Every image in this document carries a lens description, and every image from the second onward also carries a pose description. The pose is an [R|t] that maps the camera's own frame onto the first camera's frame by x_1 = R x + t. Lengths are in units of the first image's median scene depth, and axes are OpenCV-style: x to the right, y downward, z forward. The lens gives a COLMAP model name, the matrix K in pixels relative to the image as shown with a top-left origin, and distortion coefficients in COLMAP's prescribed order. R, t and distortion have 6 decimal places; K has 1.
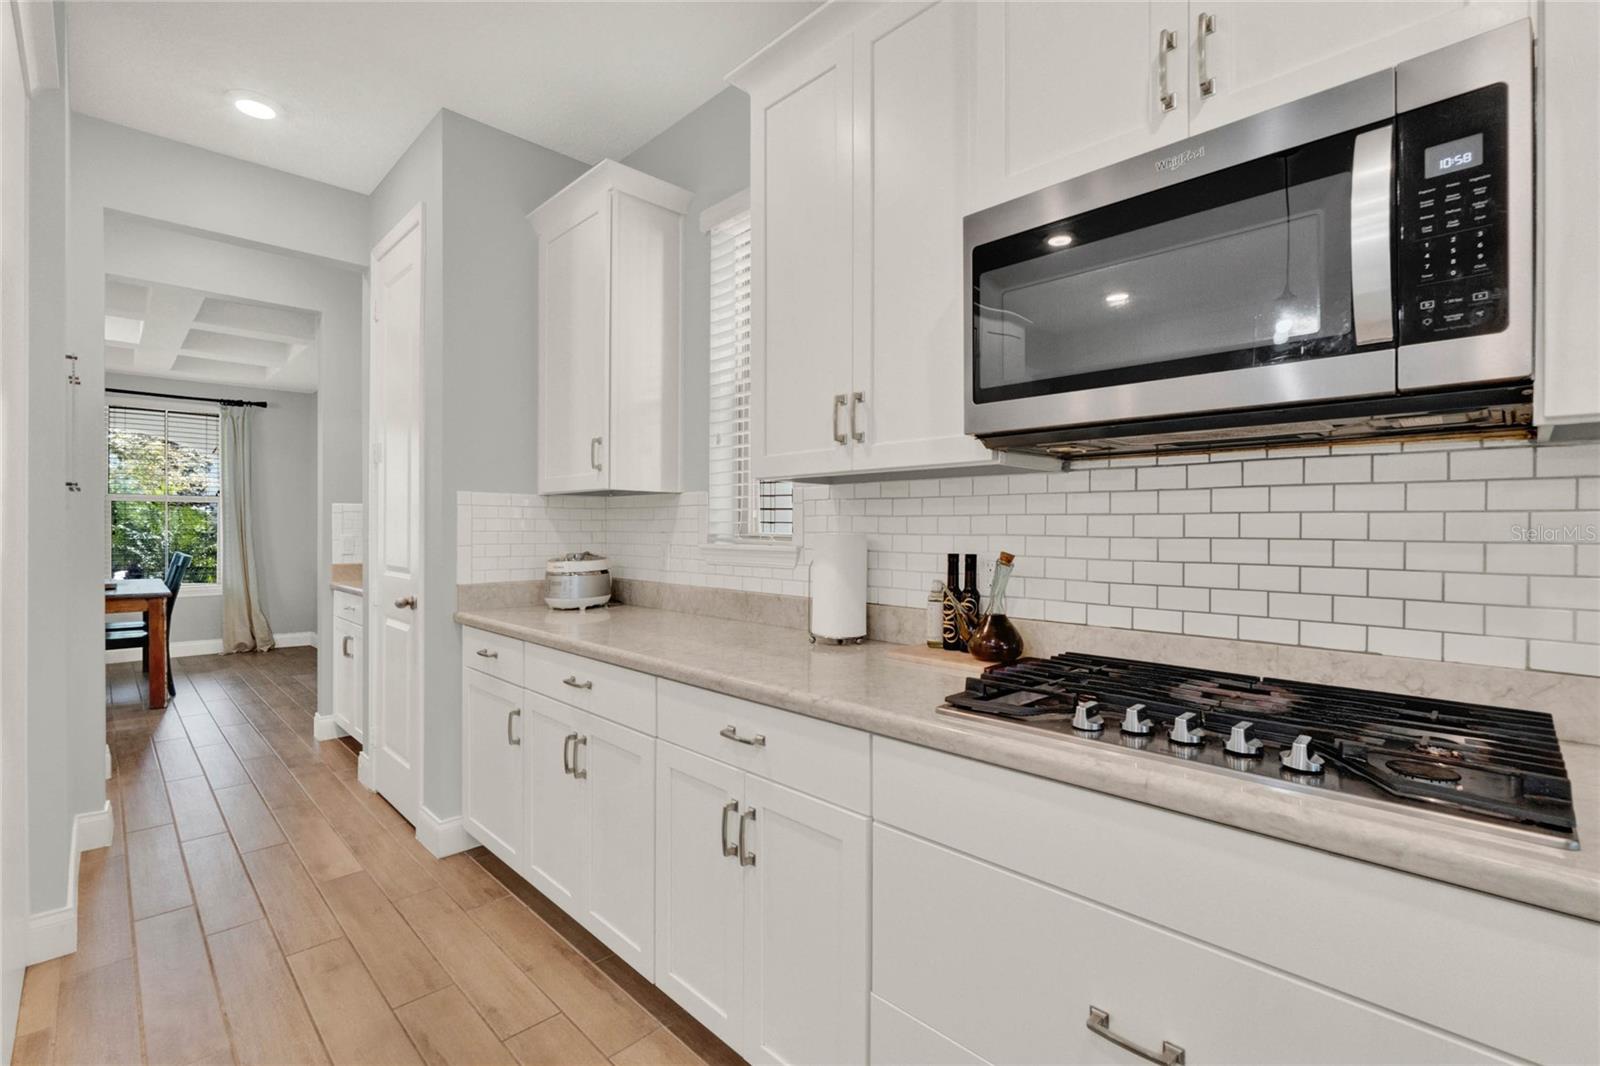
lens RADIAL K [[698.7, 0, 809.9], [0, 698.7, 526.3], [0, 0, 1]] dist [-0.012782, -0.000043]
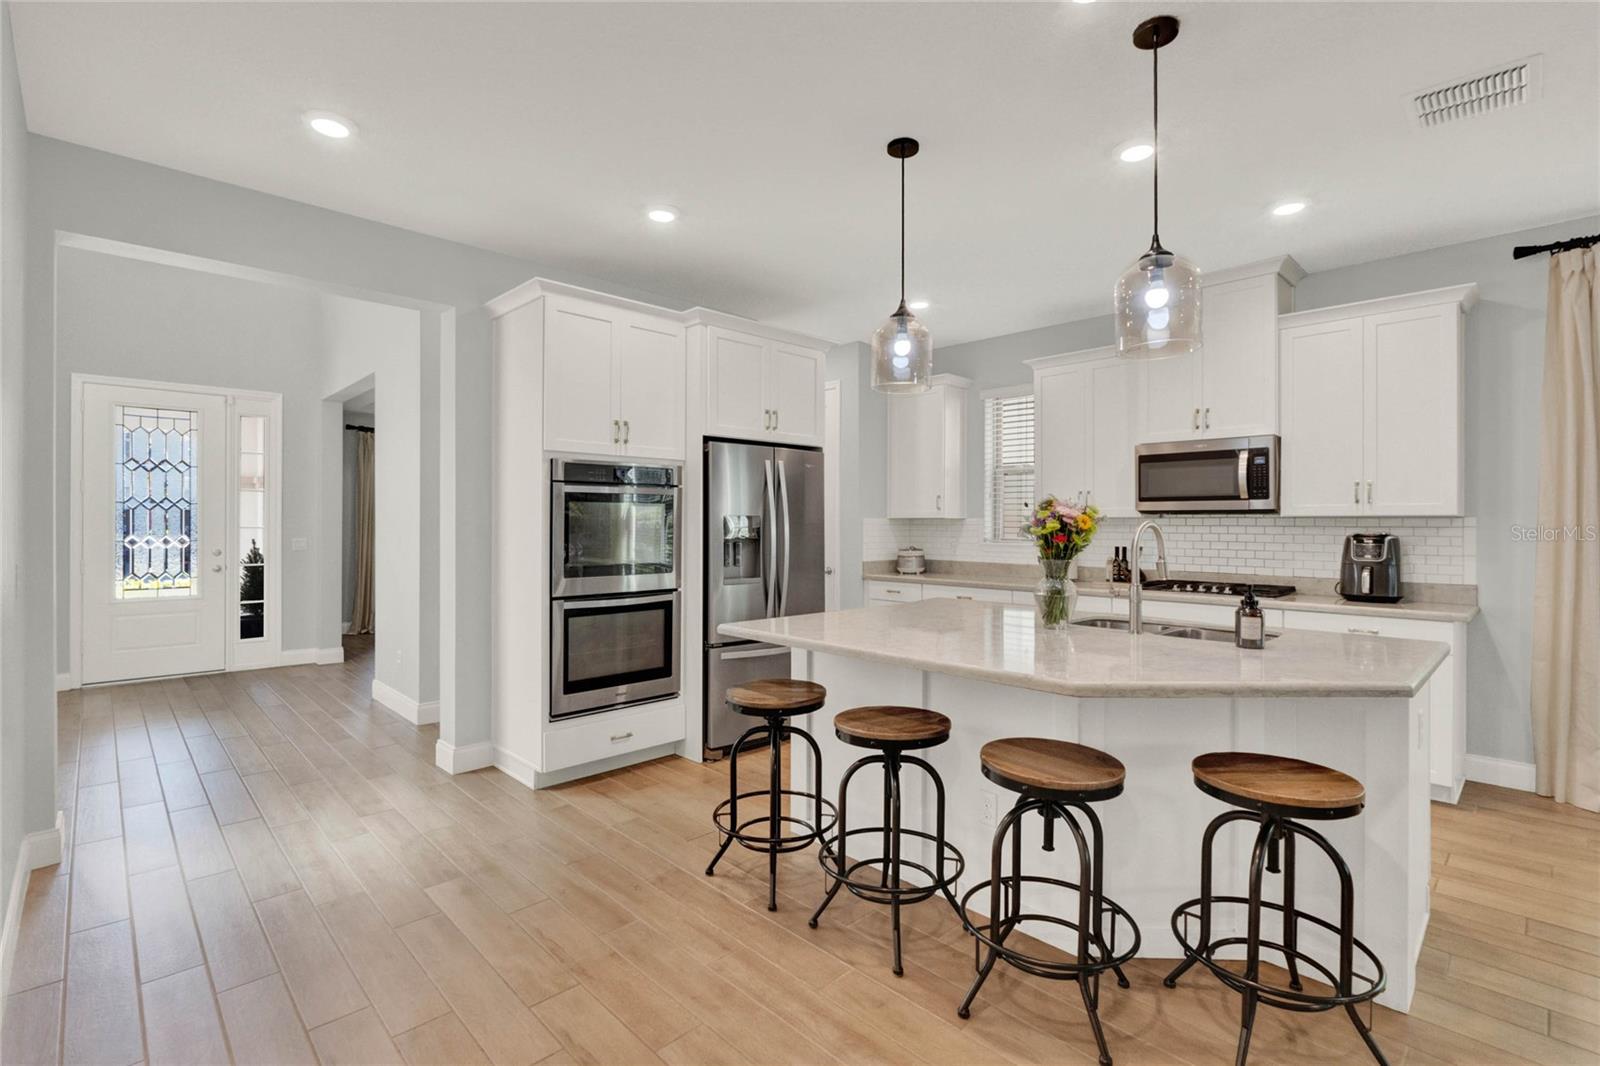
lens RADIAL K [[745.0, 0, 802.0], [0, 745.0, 521.2], [0, 0, 1]] dist [-0.004069, -0.000591]
pose [[0.999902, 0.000225, -0.014032, -0.989300], [-0.000216, 1.000000, 0.000641, -0.061673], [0.014032, -0.000638, 0.999901, -1.931306]]
